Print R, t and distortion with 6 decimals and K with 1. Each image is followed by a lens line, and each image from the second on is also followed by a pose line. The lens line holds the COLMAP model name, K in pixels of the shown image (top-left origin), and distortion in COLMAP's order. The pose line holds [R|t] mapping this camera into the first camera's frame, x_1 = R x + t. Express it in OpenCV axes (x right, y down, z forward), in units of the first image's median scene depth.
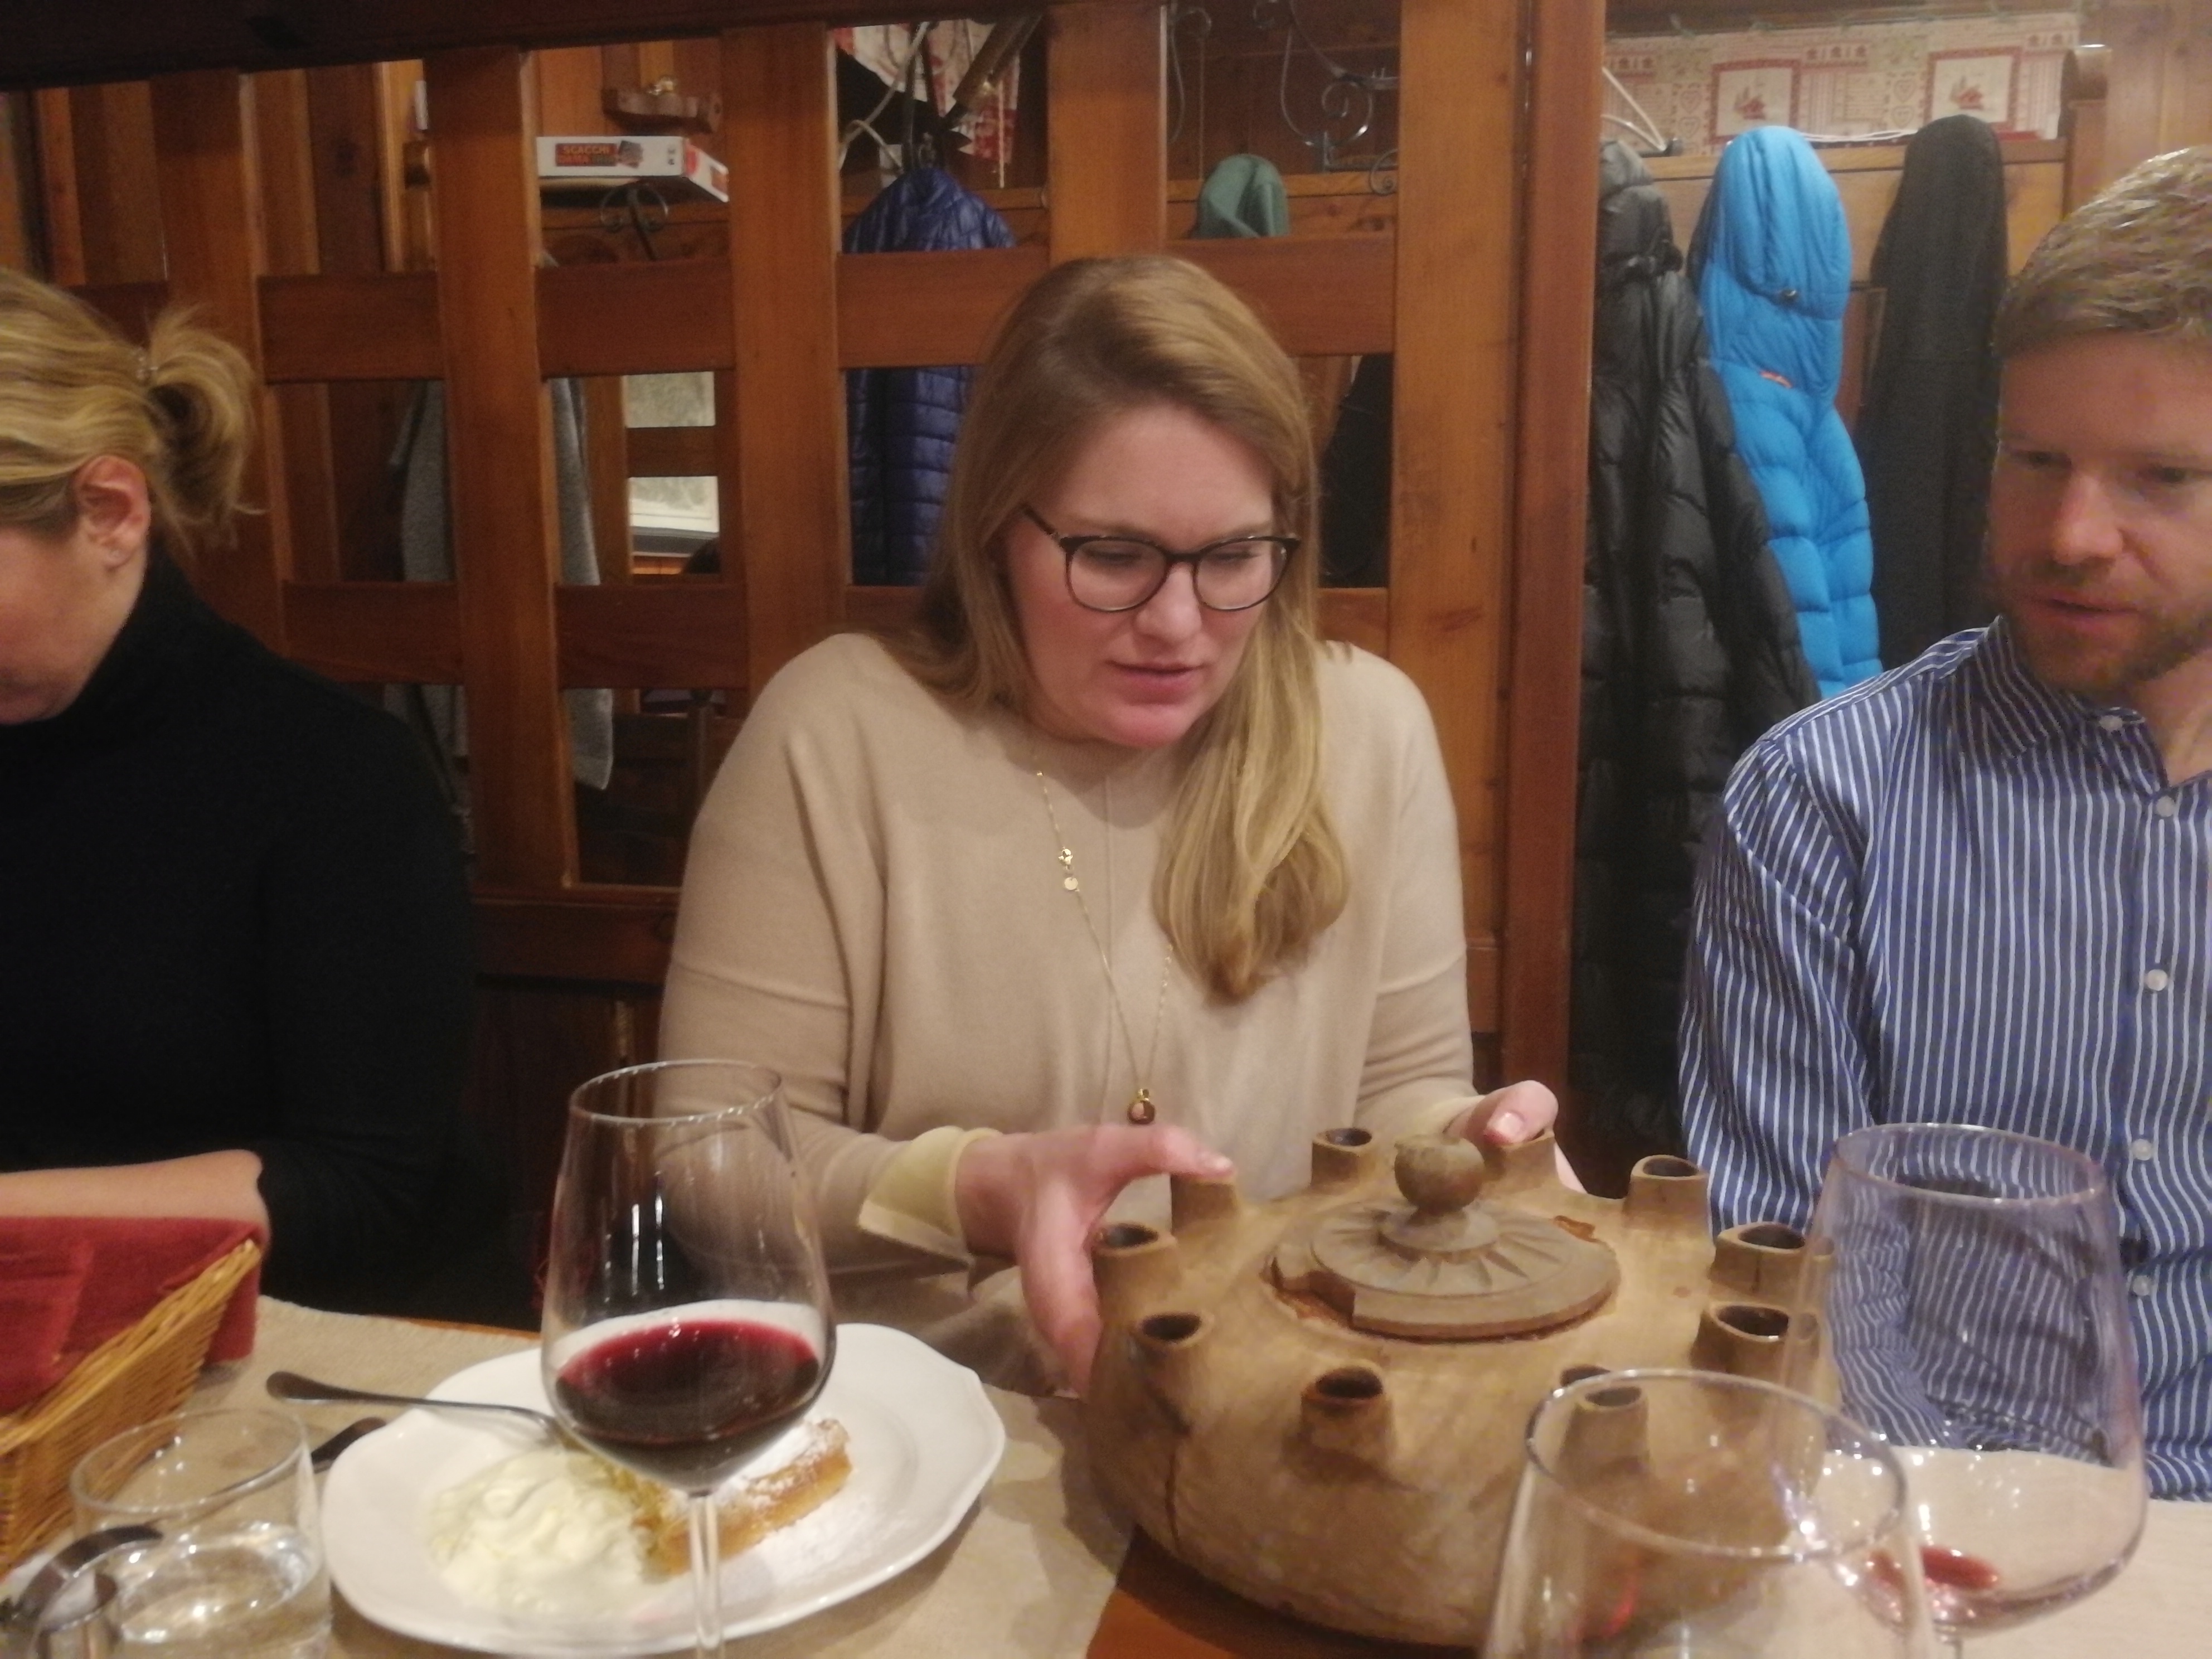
lens RADIAL K [[1841.5, 0, 1105.7], [0, 1841.5, 835.9], [0, 0, 1]] dist [0.010743, 0.002220]
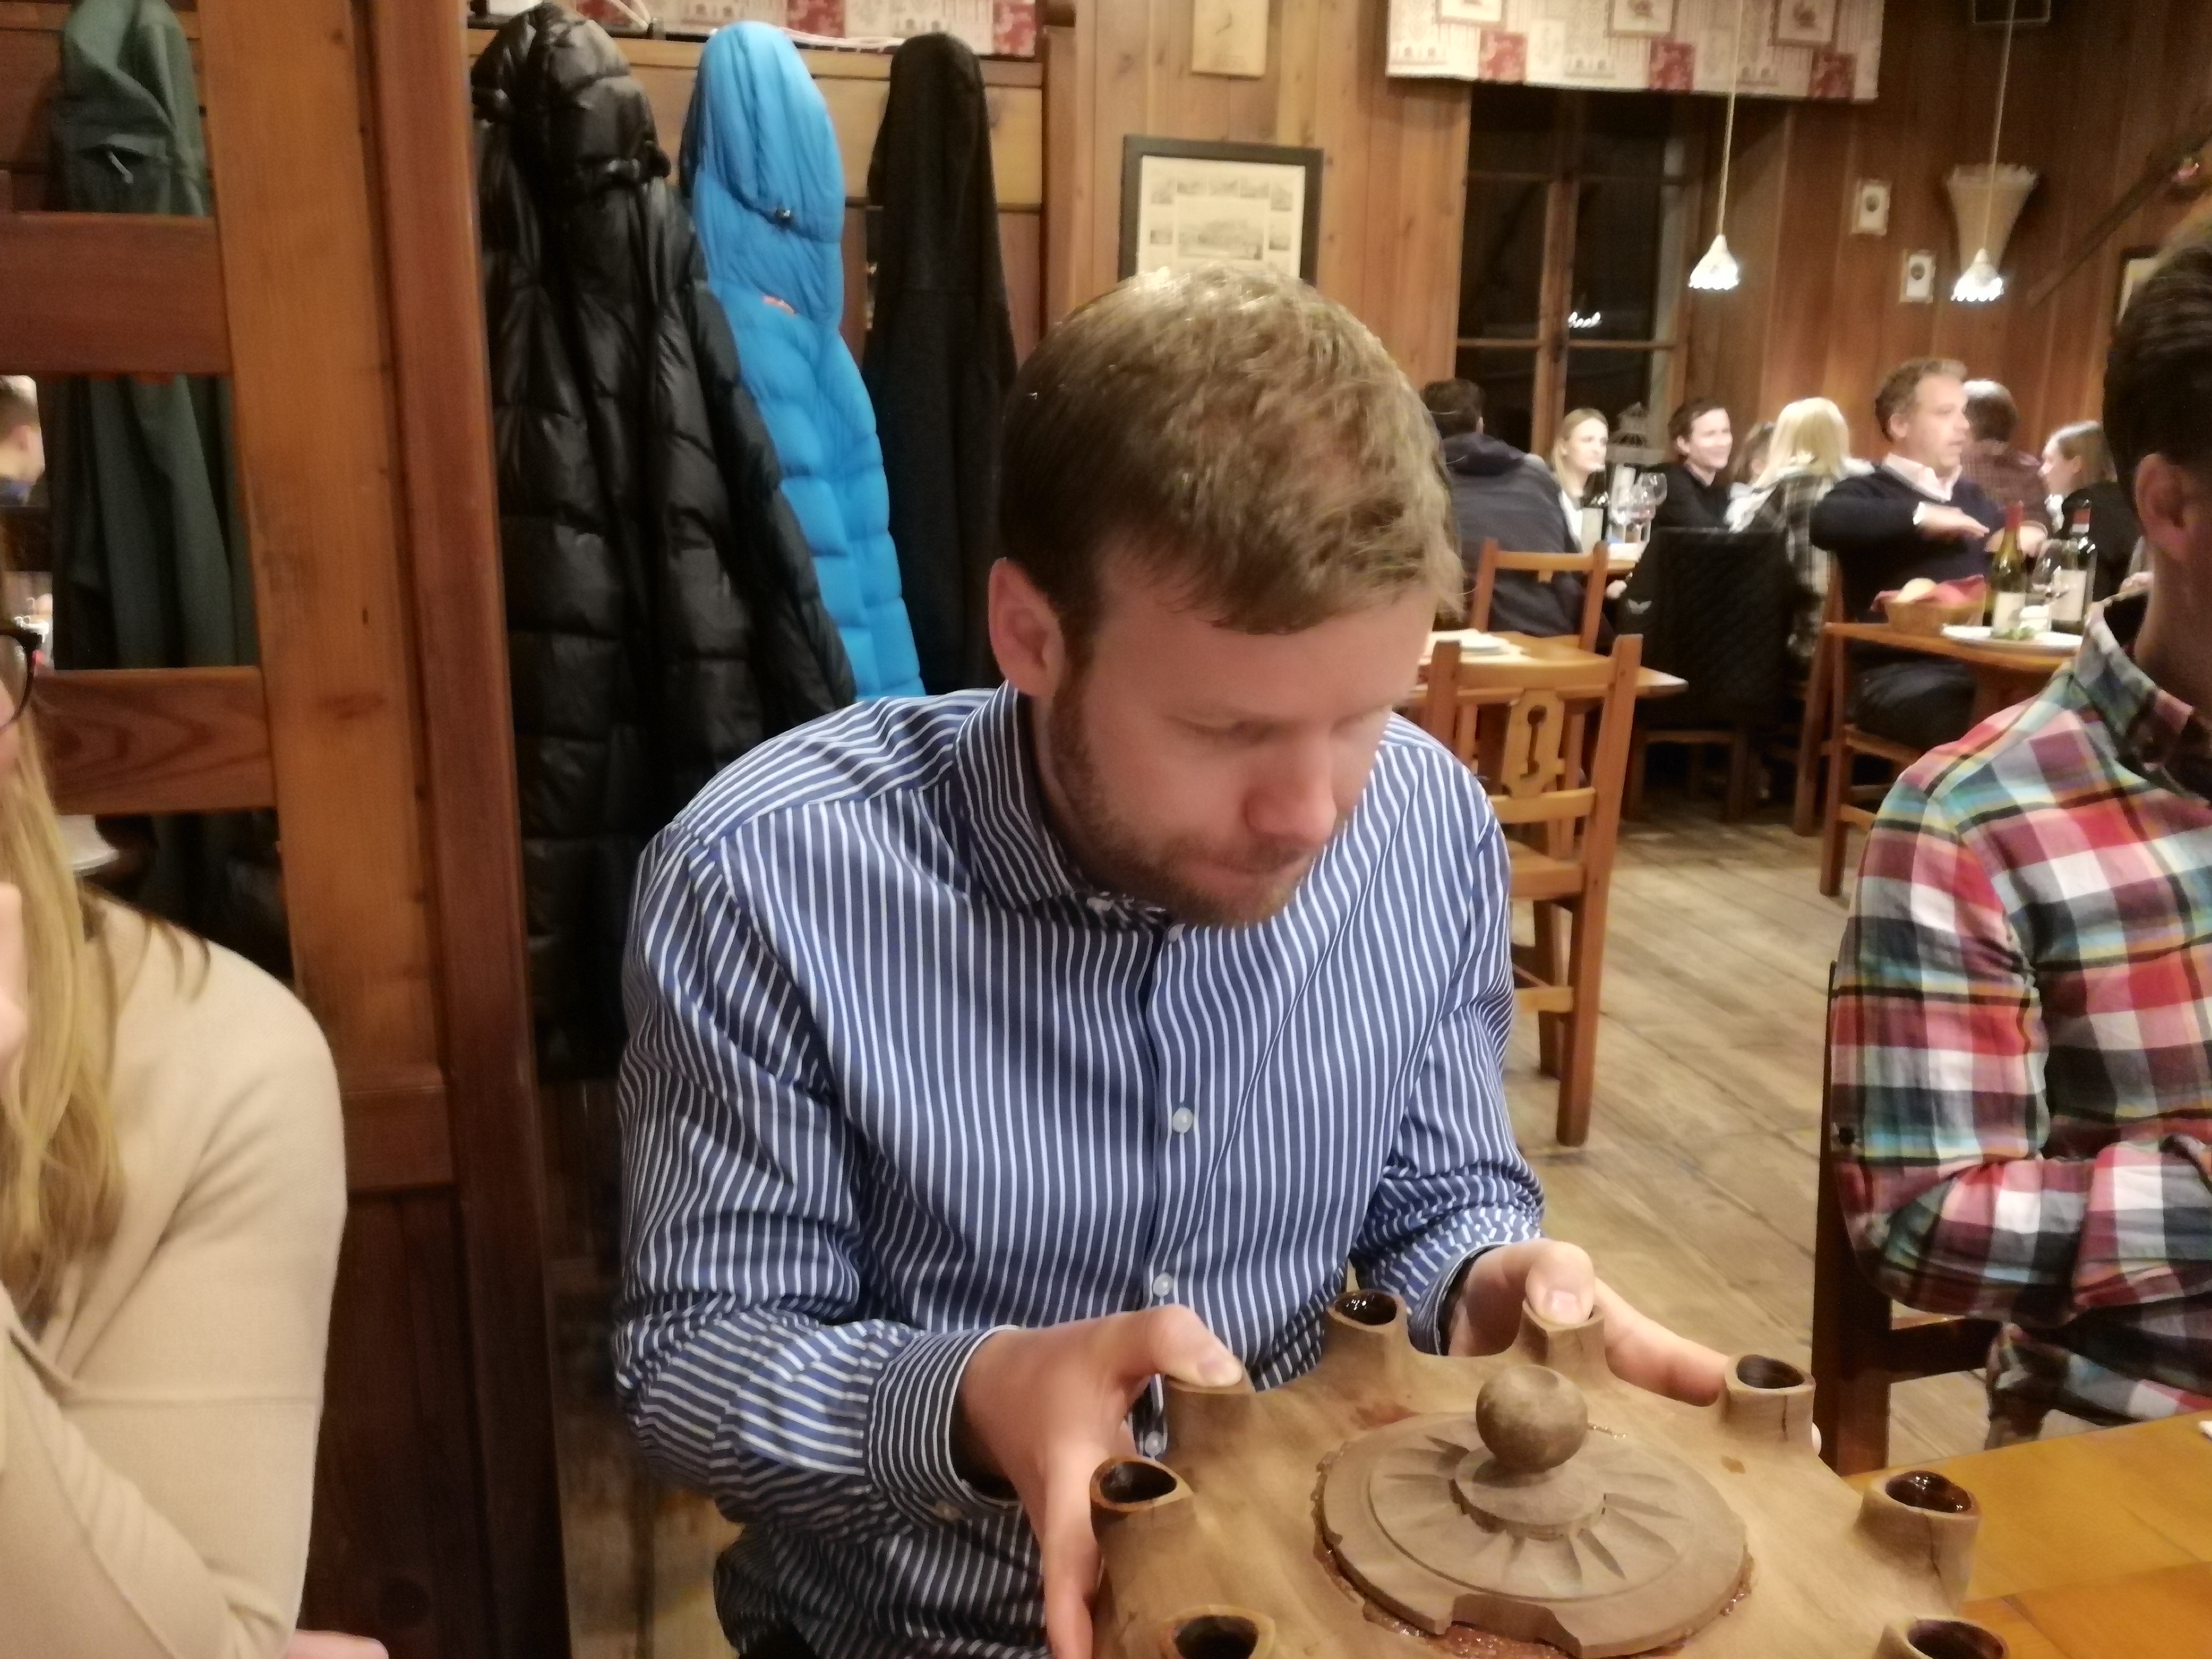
lens RADIAL K [[1841.5, 0, 1115.2], [0, 1841.5, 824.8], [0, 0, 1]] dist [0.010743, 0.002220]
pose [[0.892268, -0.100327, 0.440219, 0.076888], [0.052023, 0.991351, 0.120486, -0.089596], [-0.448500, -0.084604, 0.889770, 0.065597]]
